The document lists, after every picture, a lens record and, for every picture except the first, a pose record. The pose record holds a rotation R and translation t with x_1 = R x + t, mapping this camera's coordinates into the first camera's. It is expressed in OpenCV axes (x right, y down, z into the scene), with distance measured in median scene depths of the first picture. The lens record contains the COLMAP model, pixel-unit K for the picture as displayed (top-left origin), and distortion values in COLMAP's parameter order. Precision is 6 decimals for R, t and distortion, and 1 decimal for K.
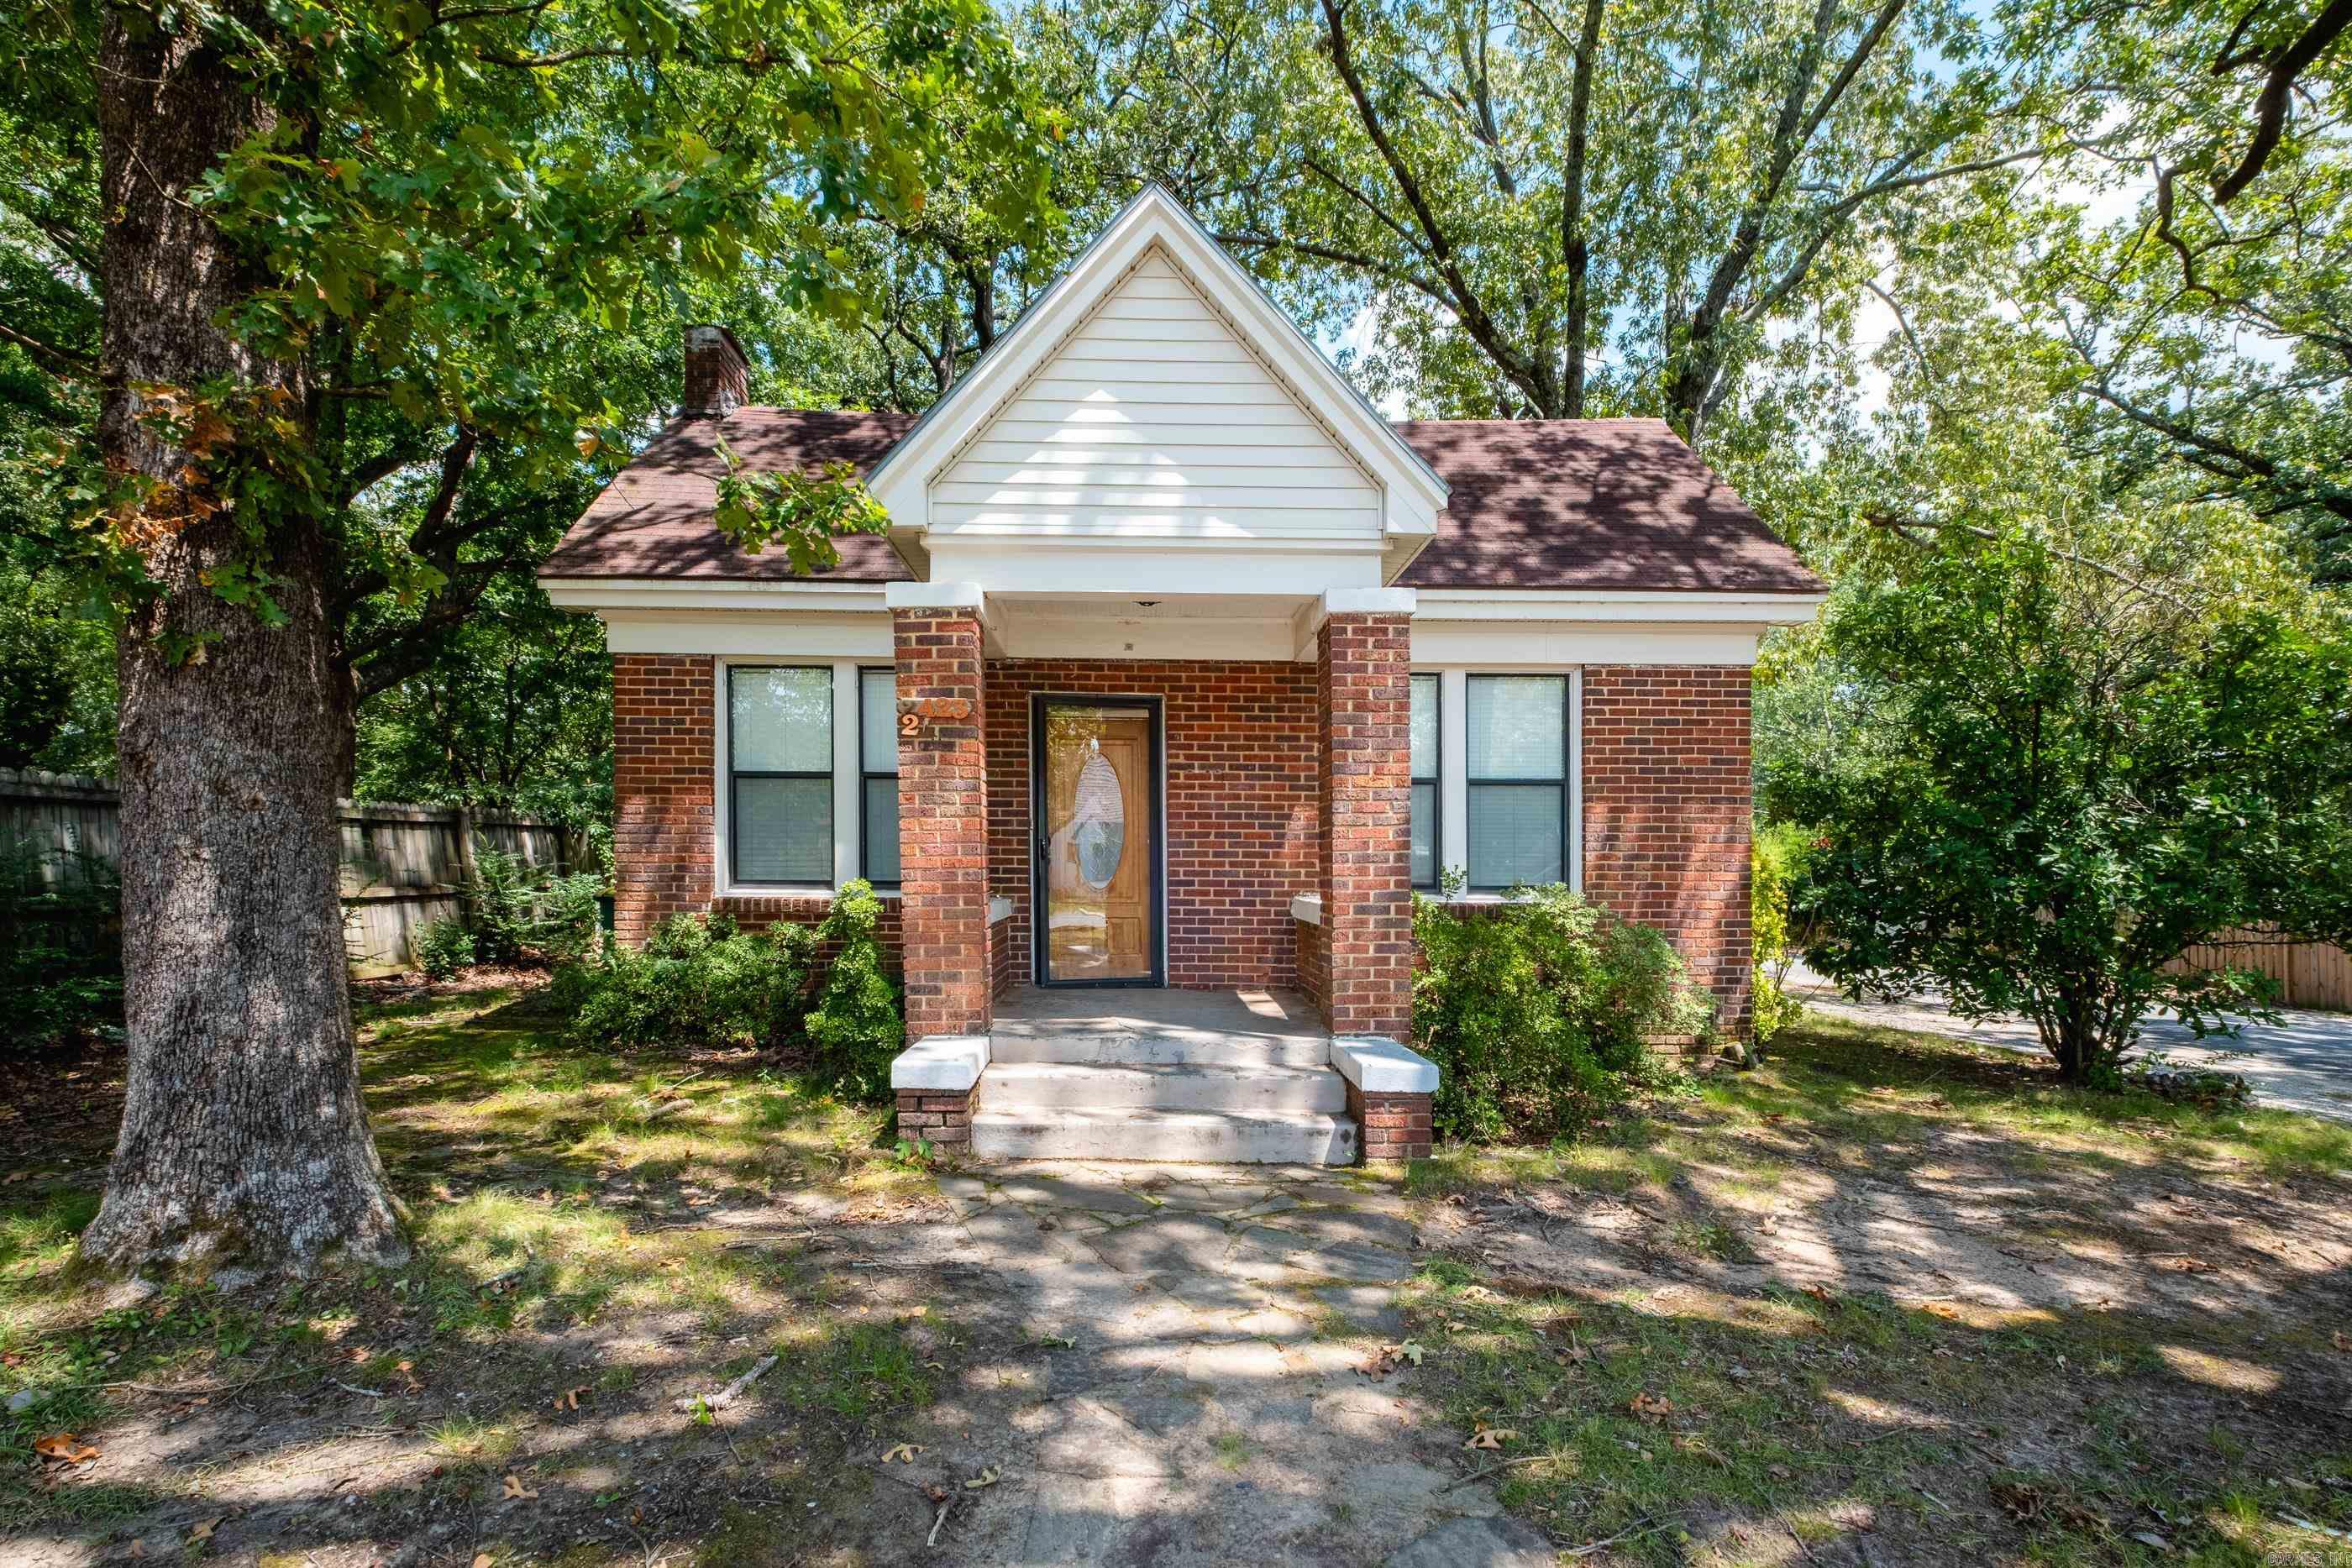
lens RADIAL K [[1026.9, 0, 1060.9], [0, 1026.9, 821.5], [0, 0, 1]] dist [-0.002159, -0.000668]
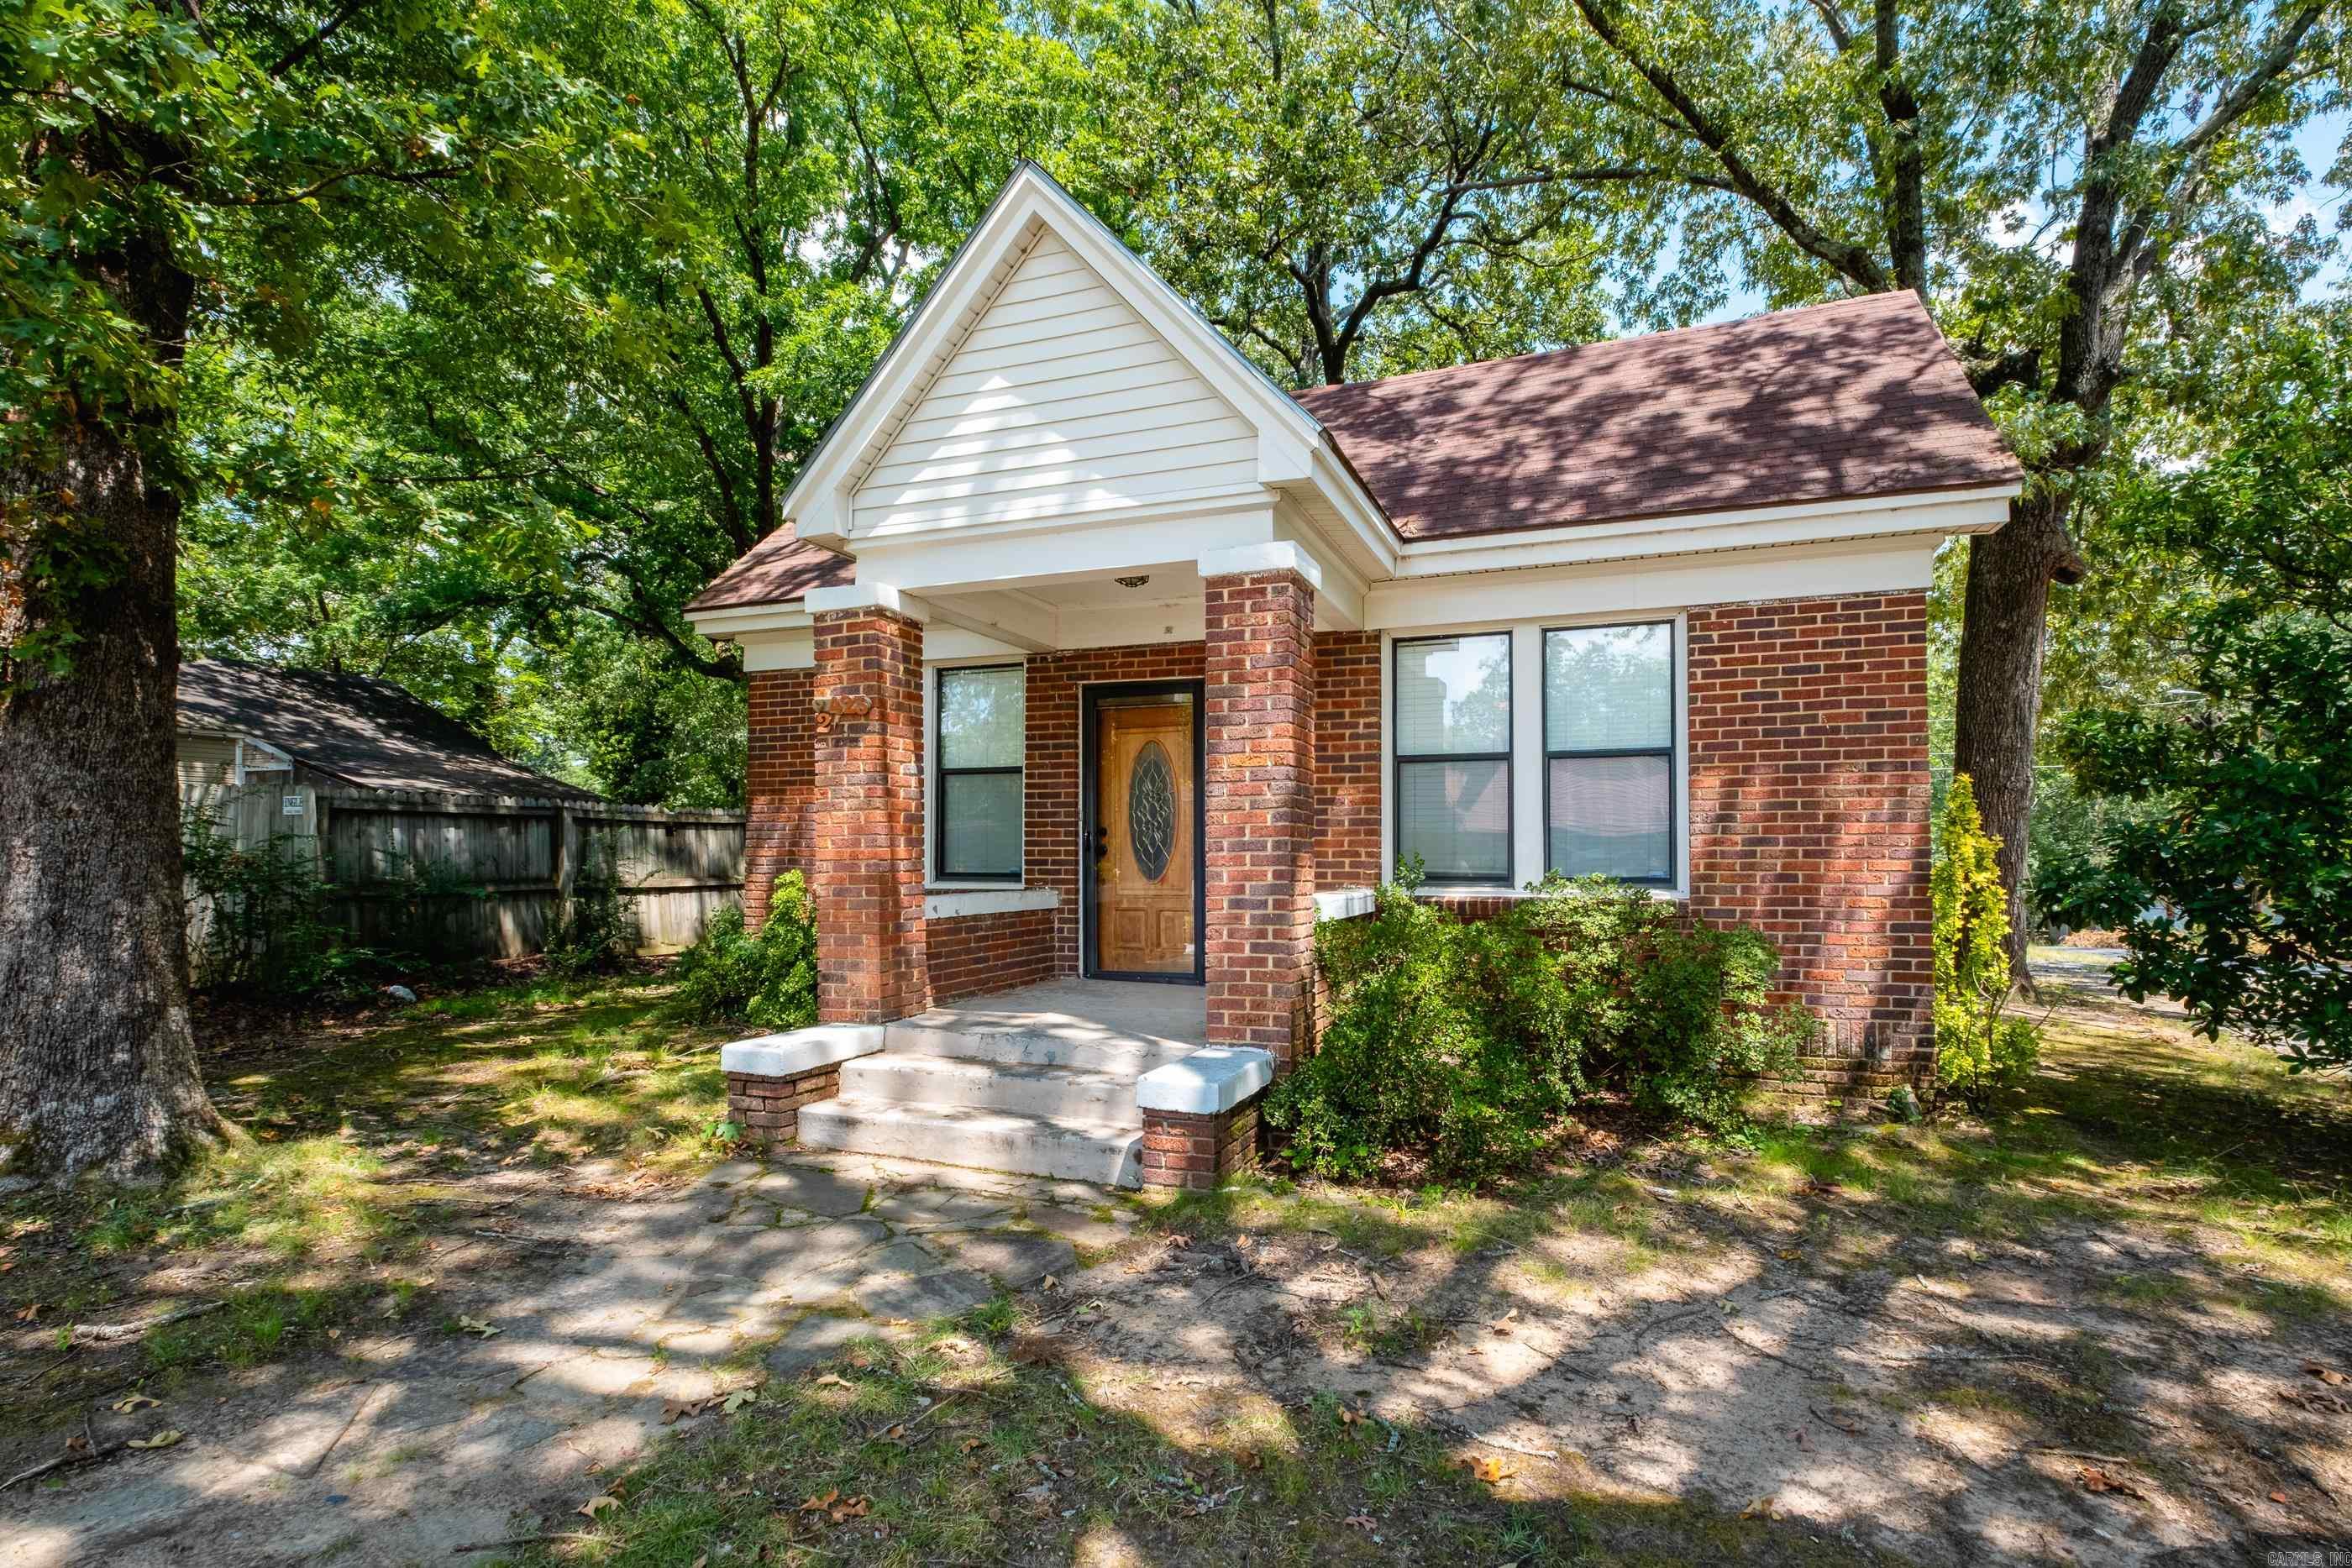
lens RADIAL K [[1016.0, 0, 1166.9], [0, 1016.0, 787.7], [0, 0, 1]] dist [0.002182, 0.000081]
pose [[0.943649, -0.028931, -0.329682, 0.511865], [0.020239, 0.999352, -0.029767, 0.009489], [0.330330, 0.021417, 0.943623, 0.135901]]
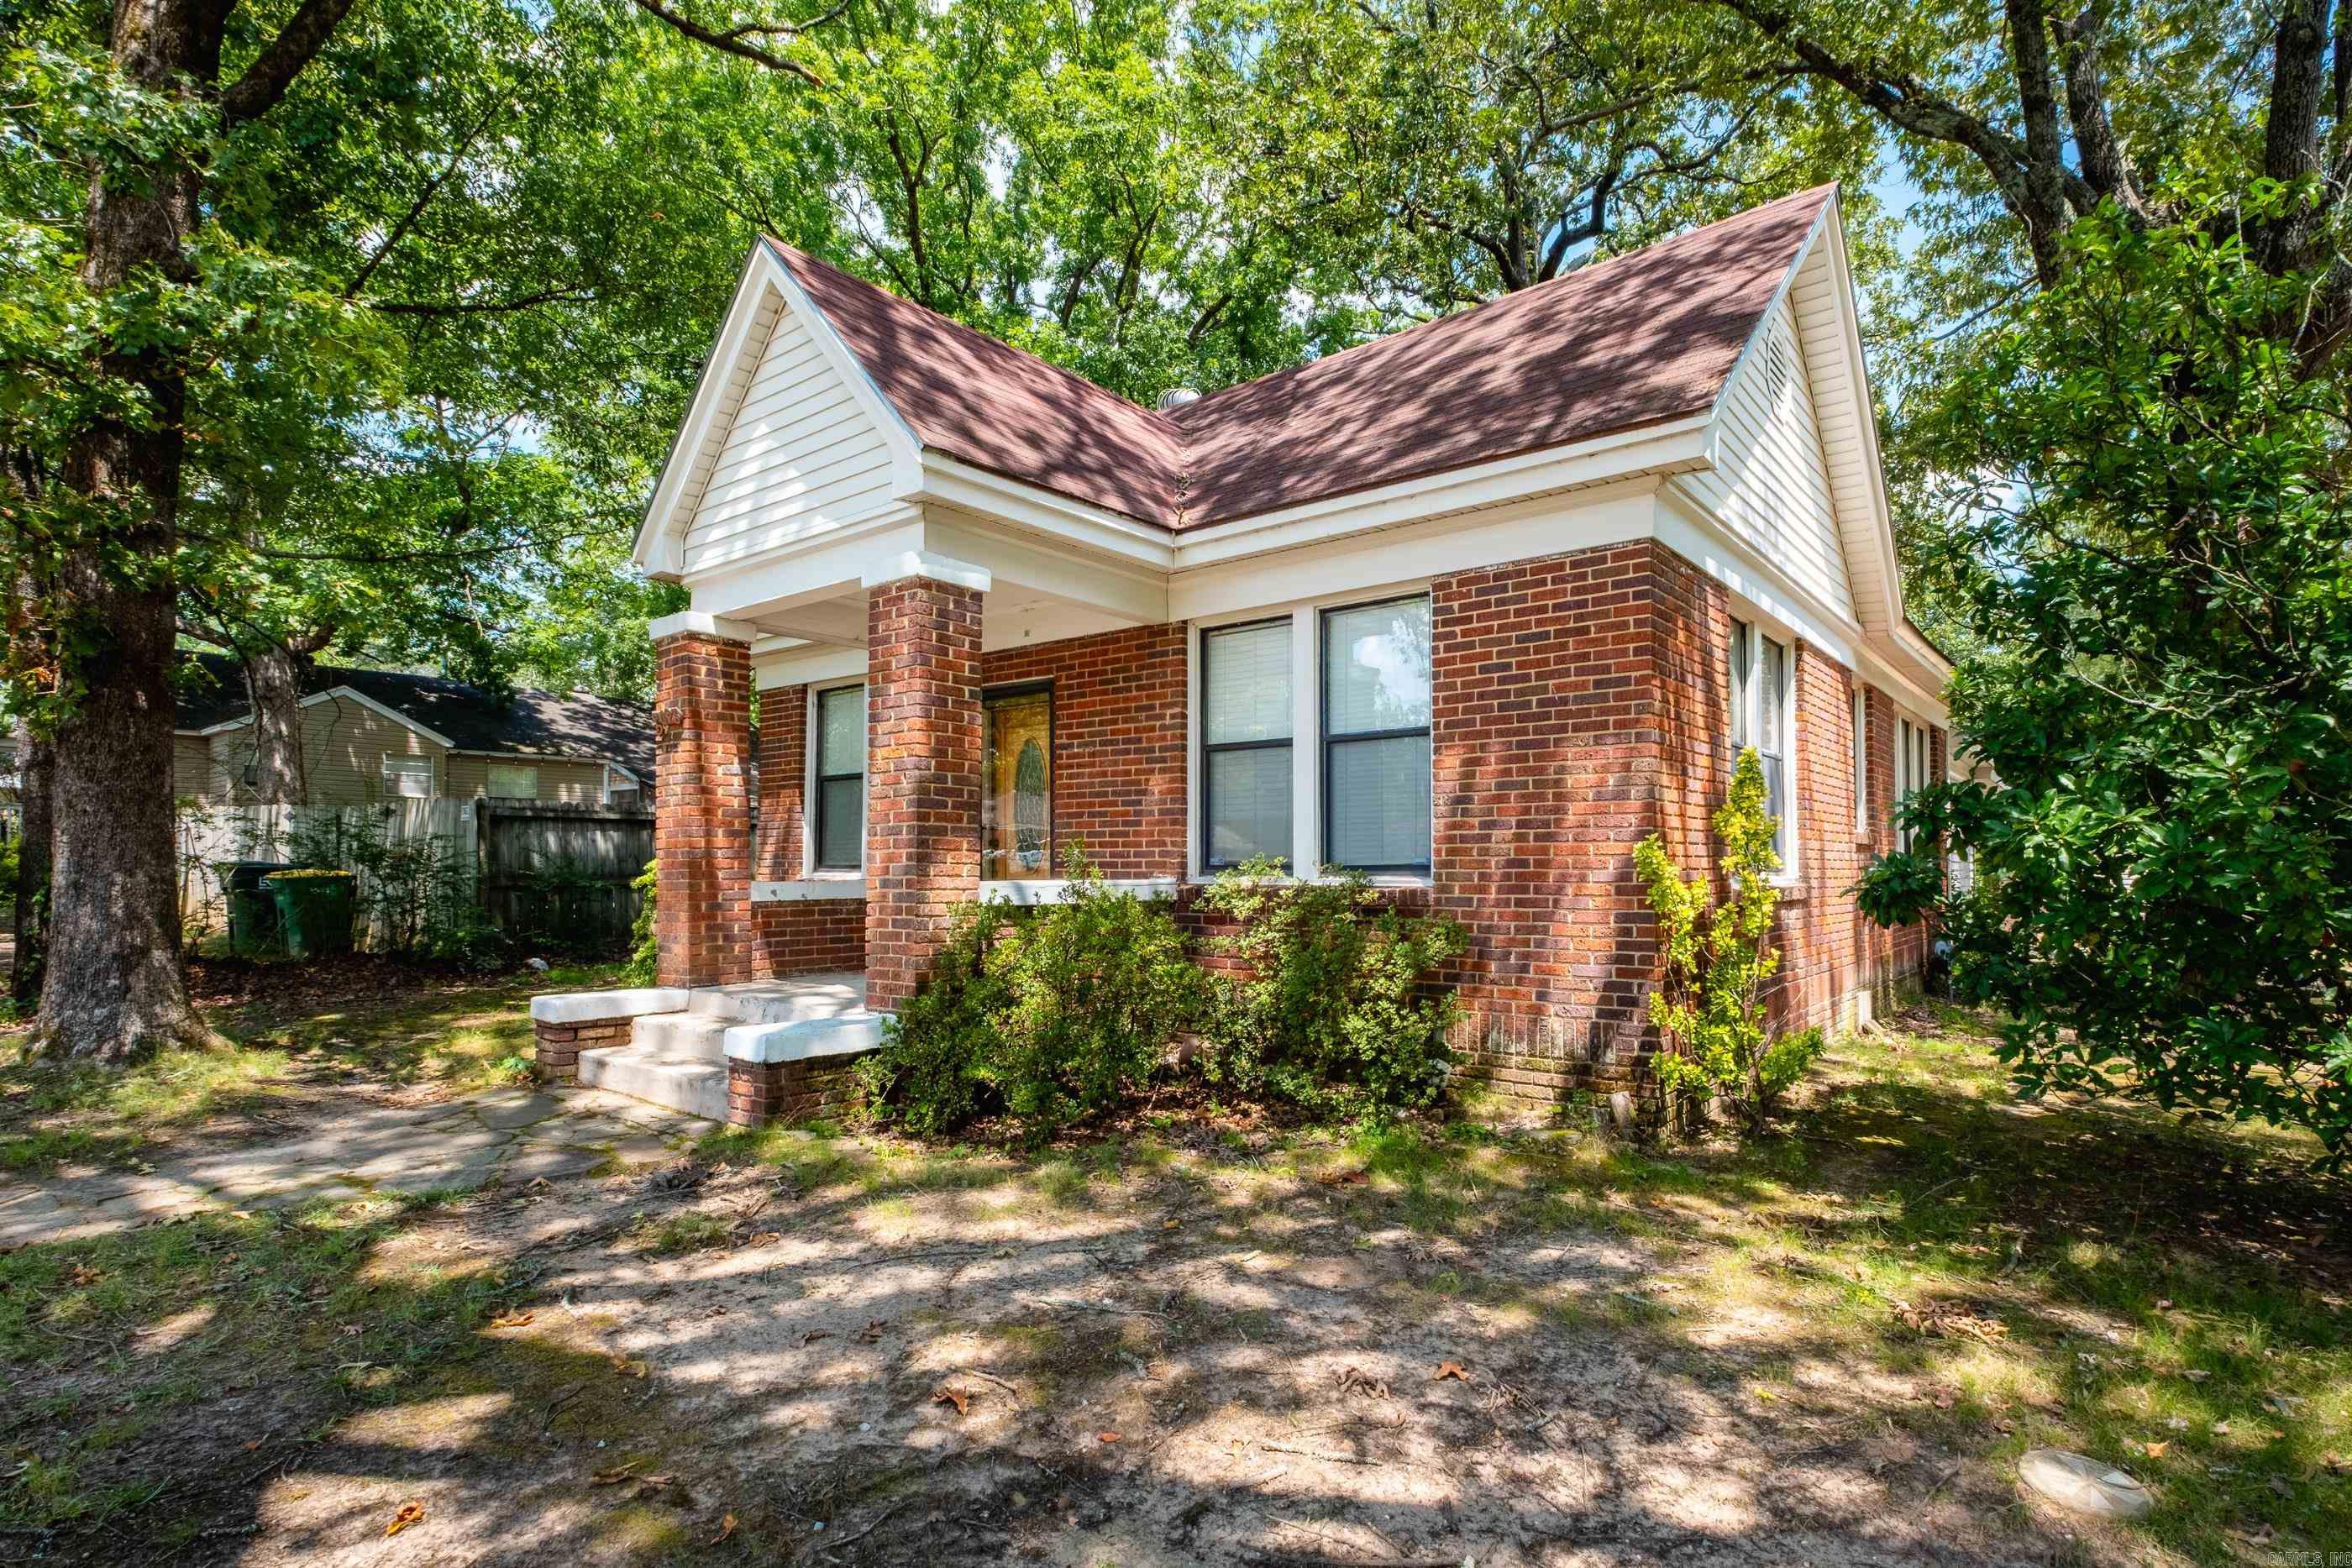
lens RADIAL K [[1047.9, 0, 1188.0], [0, 1047.9, 790.8], [0, 0, 1]] dist [-0.001649, -0.000474]
pose [[0.814028, -0.047938, -0.578844, 1.076119], [0.030466, 0.998740, -0.039869, 0.044483], [0.580026, 0.014819, 0.814463, 0.337001]]
